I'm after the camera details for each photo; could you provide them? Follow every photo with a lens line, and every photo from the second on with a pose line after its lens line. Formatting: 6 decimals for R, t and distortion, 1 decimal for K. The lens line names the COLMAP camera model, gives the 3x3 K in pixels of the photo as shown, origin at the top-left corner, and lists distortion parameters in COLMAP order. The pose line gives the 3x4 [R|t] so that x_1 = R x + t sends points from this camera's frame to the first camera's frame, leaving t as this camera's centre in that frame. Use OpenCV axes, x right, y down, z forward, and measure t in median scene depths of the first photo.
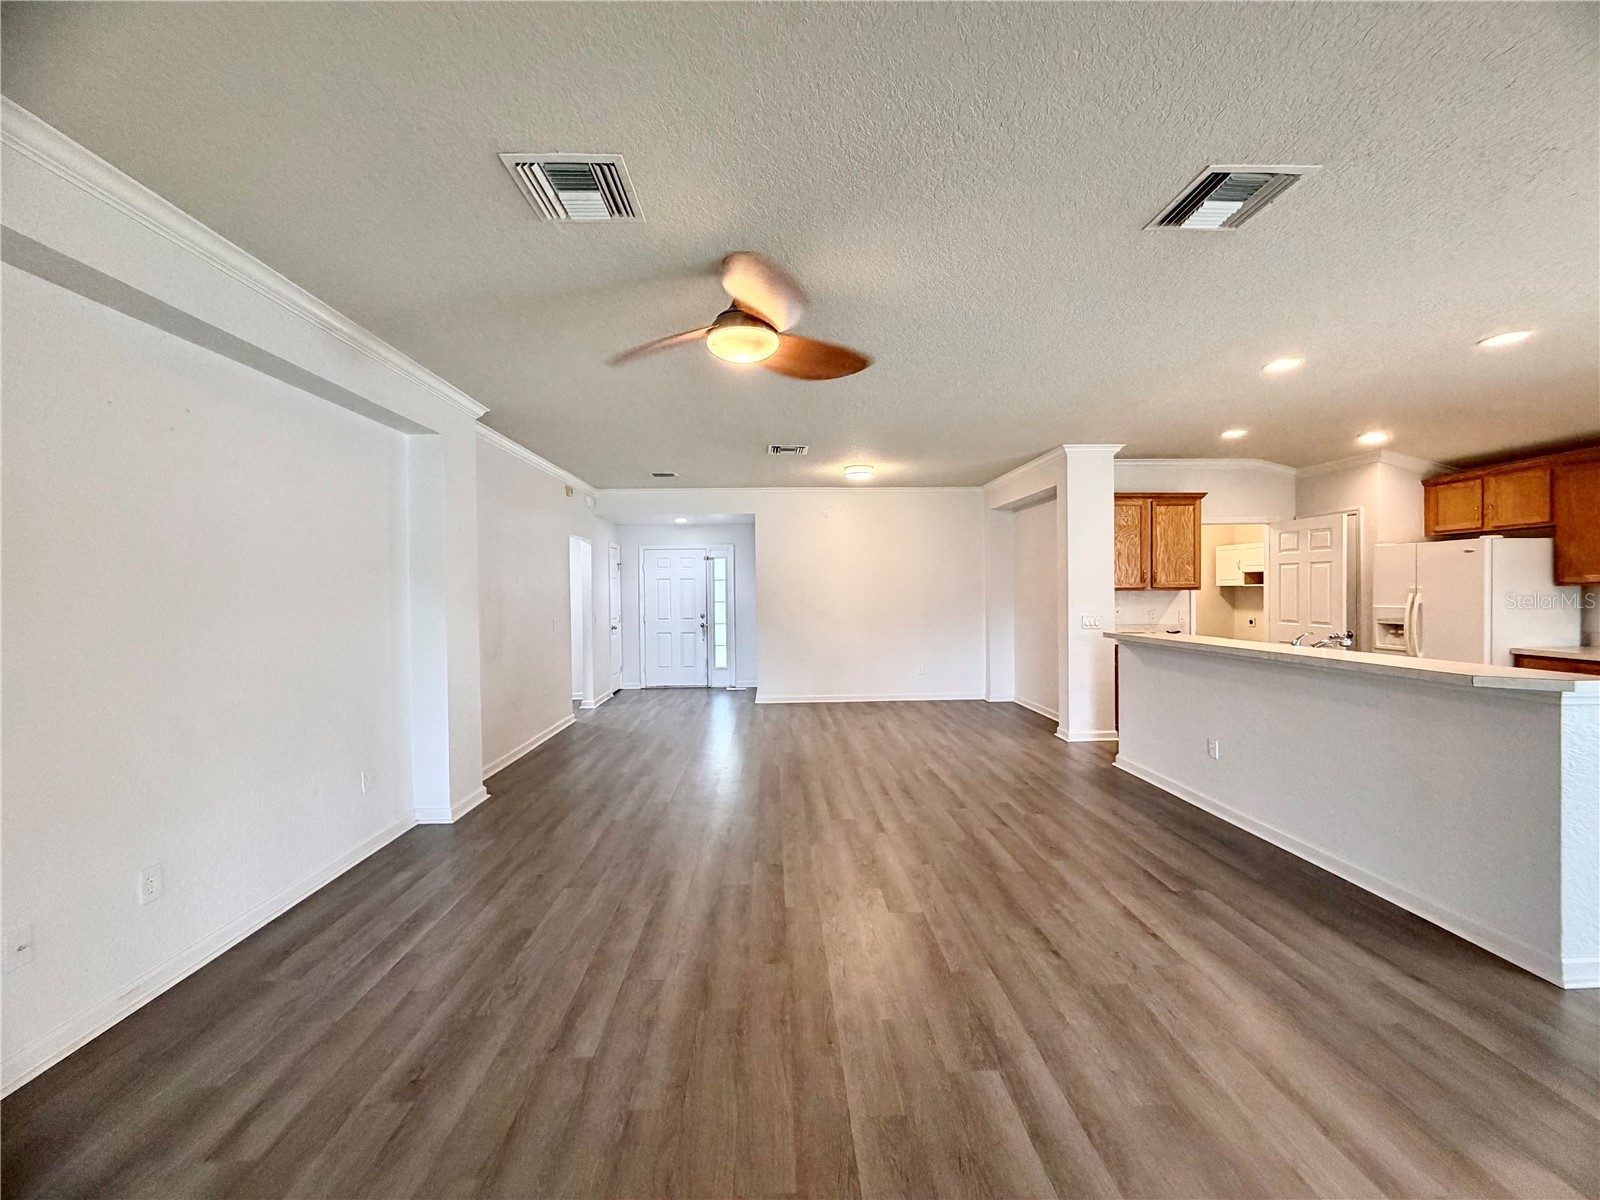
lens RADIAL K [[635.7, 0, 794.3], [0, 635.7, 600.1], [0, 0, 1]] dist [-0.001314, 0.001041]
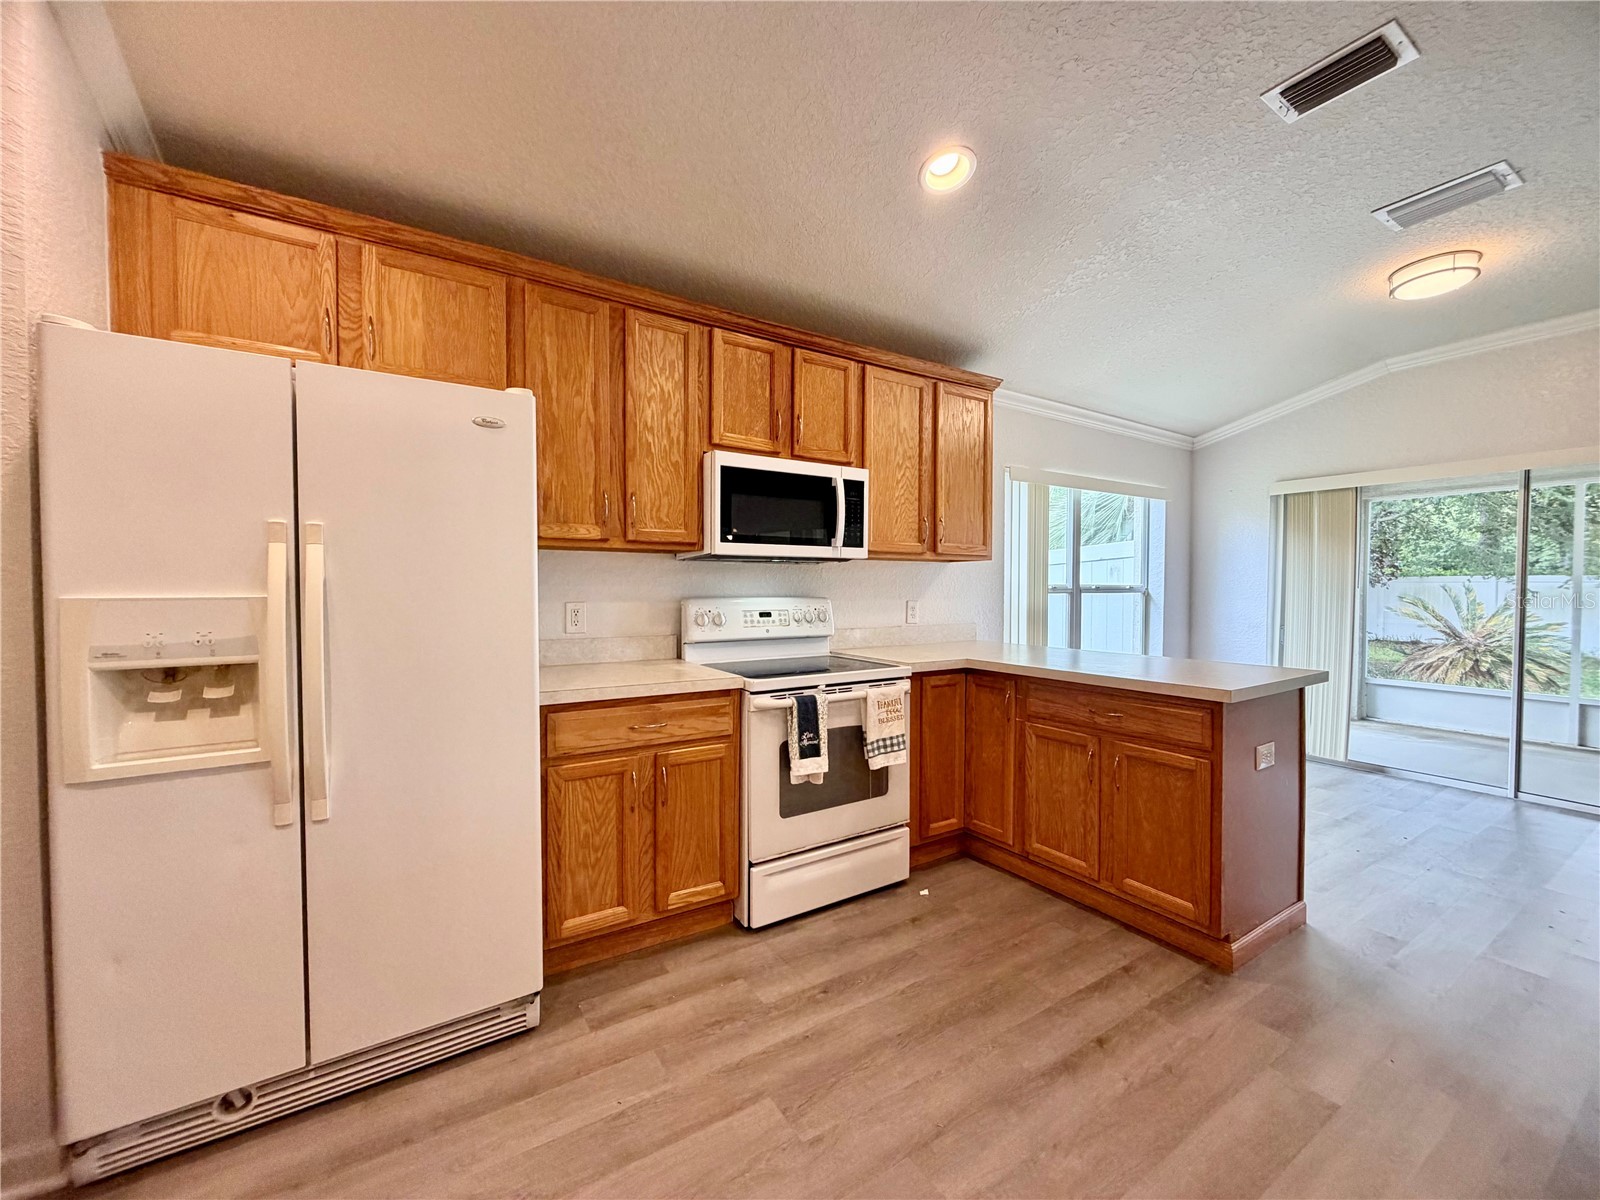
lens RADIAL K [[635.7, 0, 797.8], [0, 635.7, 599.8], [0, 0, 1]] dist [-0.001314, 0.001041]
pose [[-0.498224, -0.006004, 0.867028, 0.571723], [0.019149, 0.999656, 0.017926, 0.011512], [-0.866837, 0.025534, -0.497938, 0.854634]]
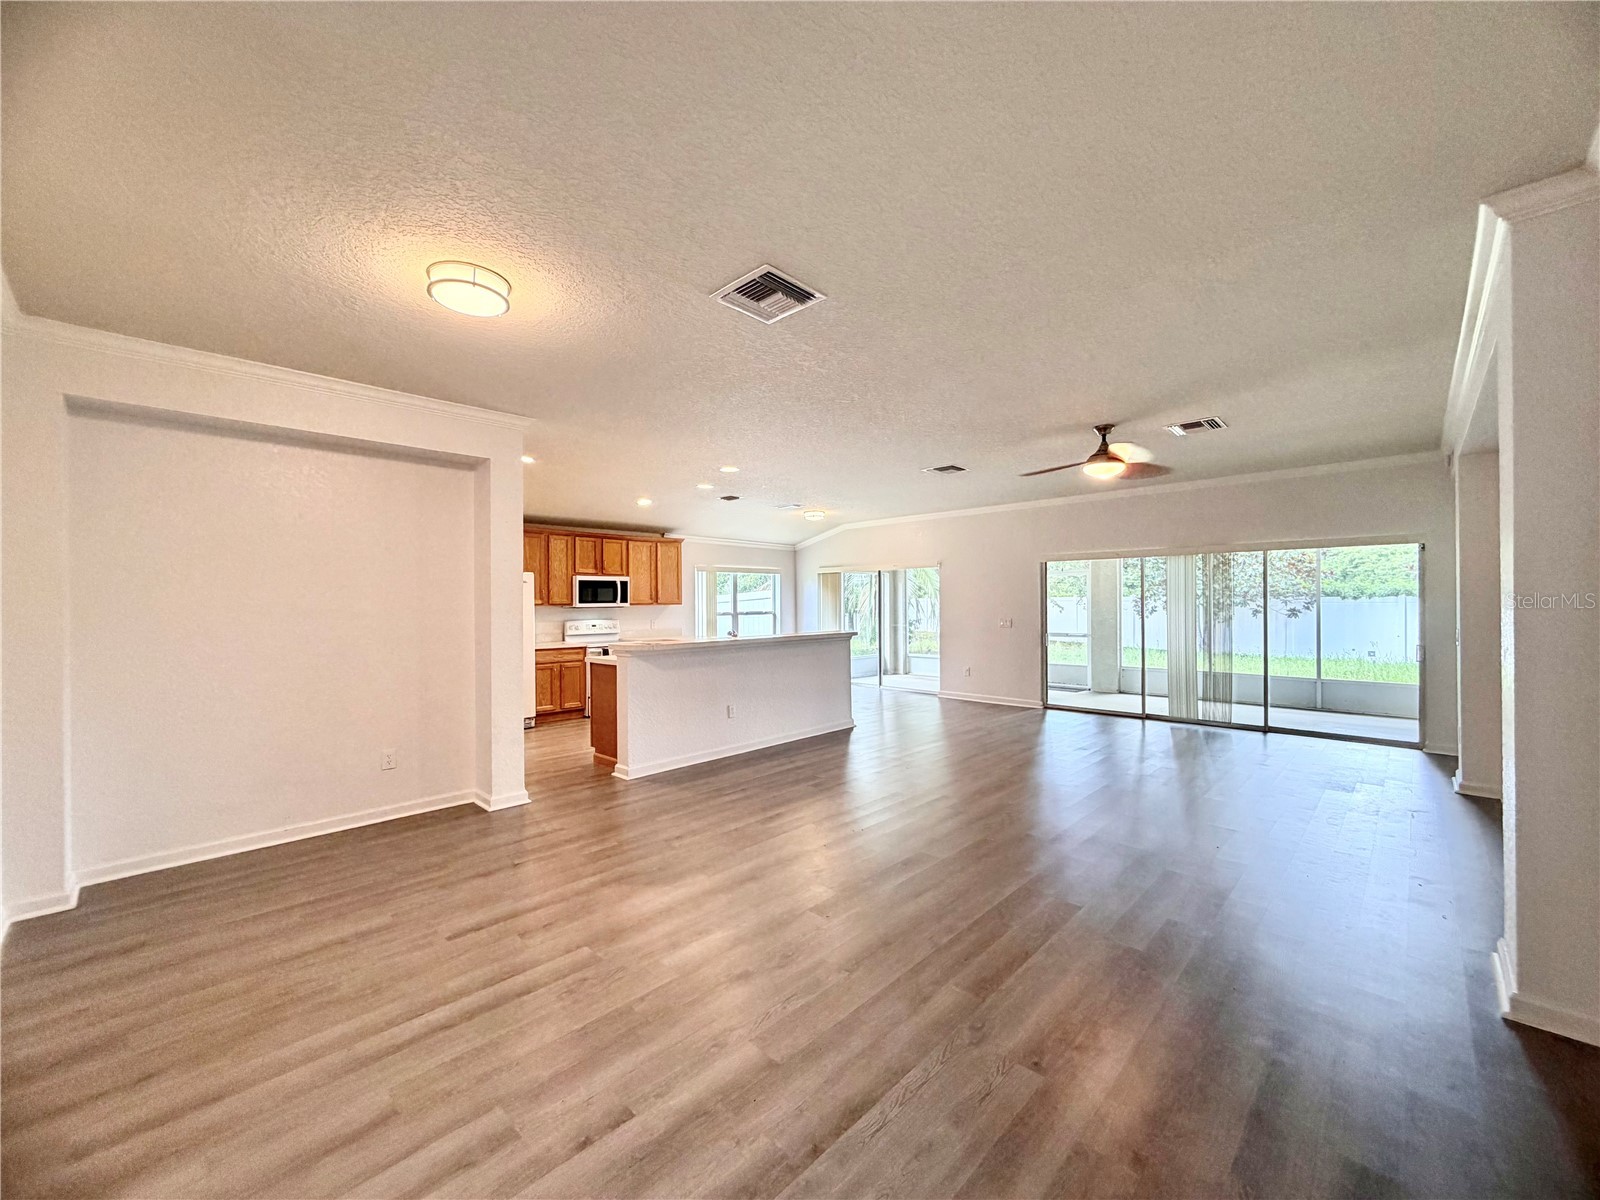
lens RADIAL K [[635.7, 0, 797.8], [0, 635.7, 601.7], [0, 0, 1]] dist [-0.001314, 0.001041]
pose [[-0.687465, 0.019704, 0.725950, -0.353988], [0.029491, 0.999565, 0.000797, -0.011018], [-0.725618, 0.021957, -0.687747, 1.286053]]
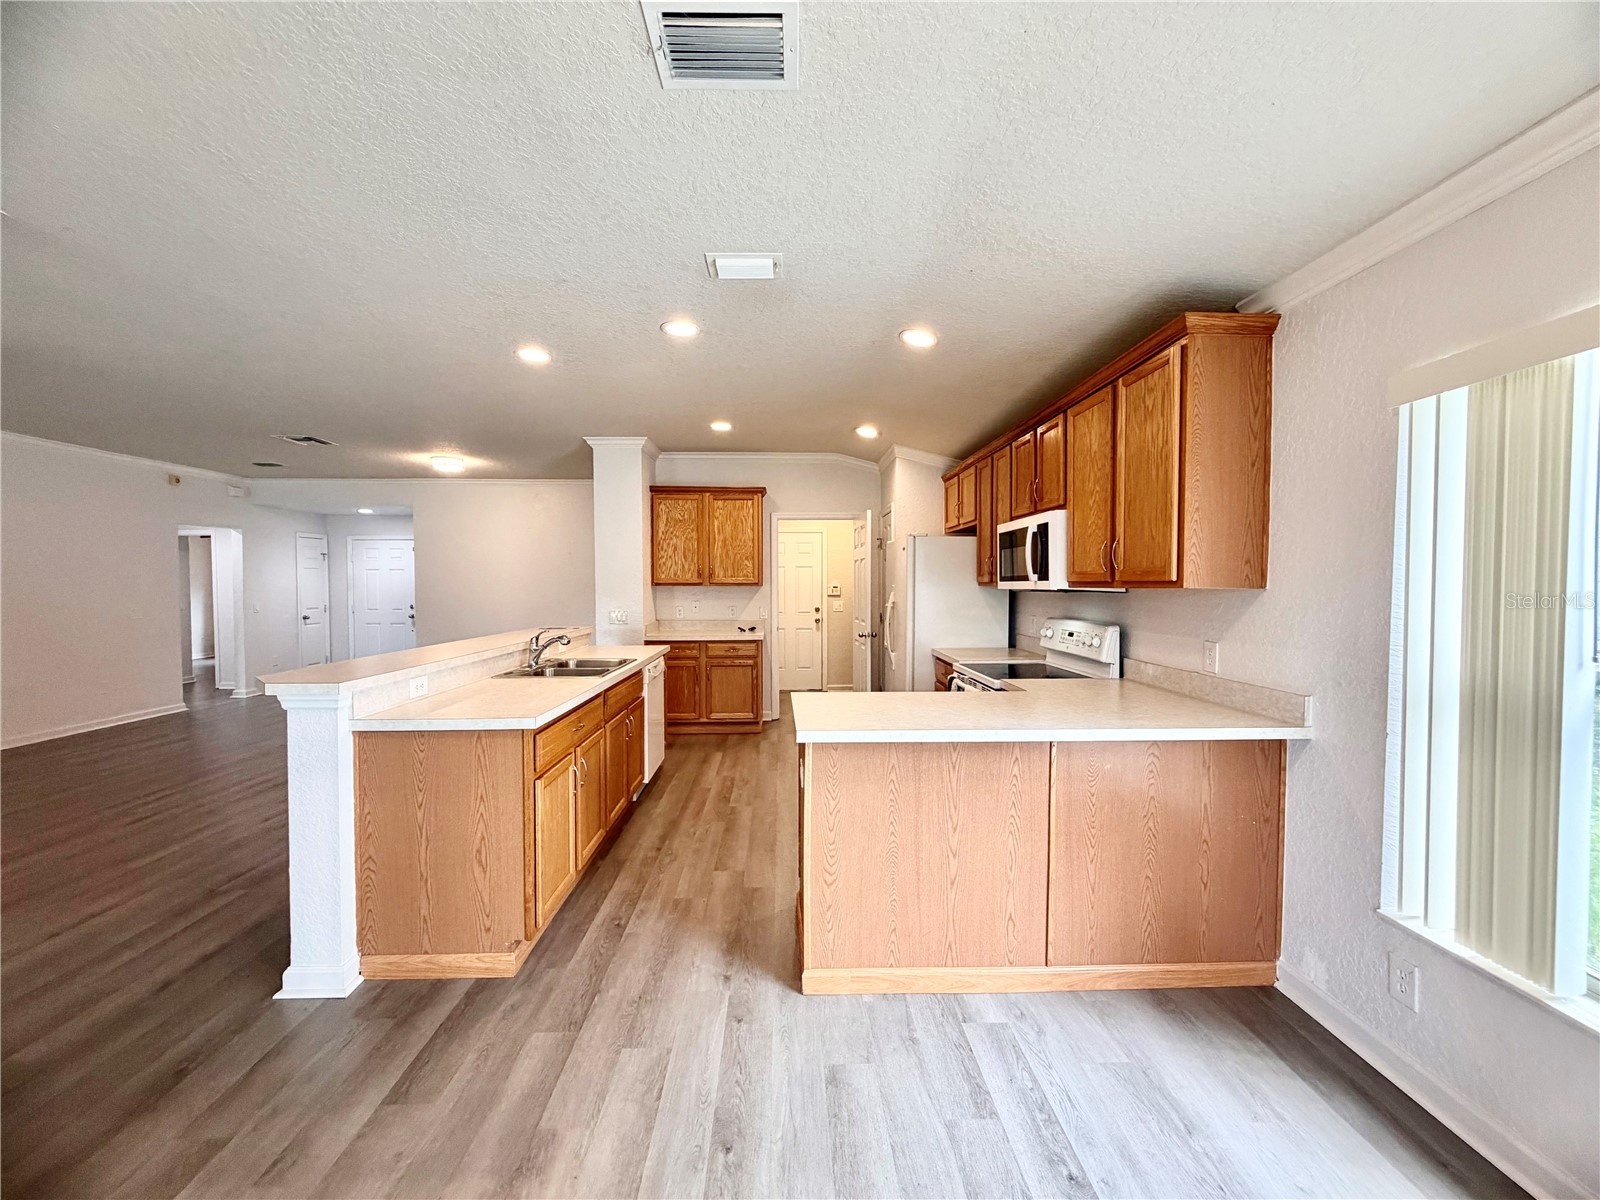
lens RADIAL K [[635.7, 0, 797.9], [0, 635.7, 591.9], [0, 0, 1]] dist [-0.001314, 0.001041]
pose [[0.999879, 0.011075, -0.010887, 0.756601], [-0.011103, 0.999935, -0.002591, -0.004917], [0.010857, 0.002711, 0.999937, 0.014631]]
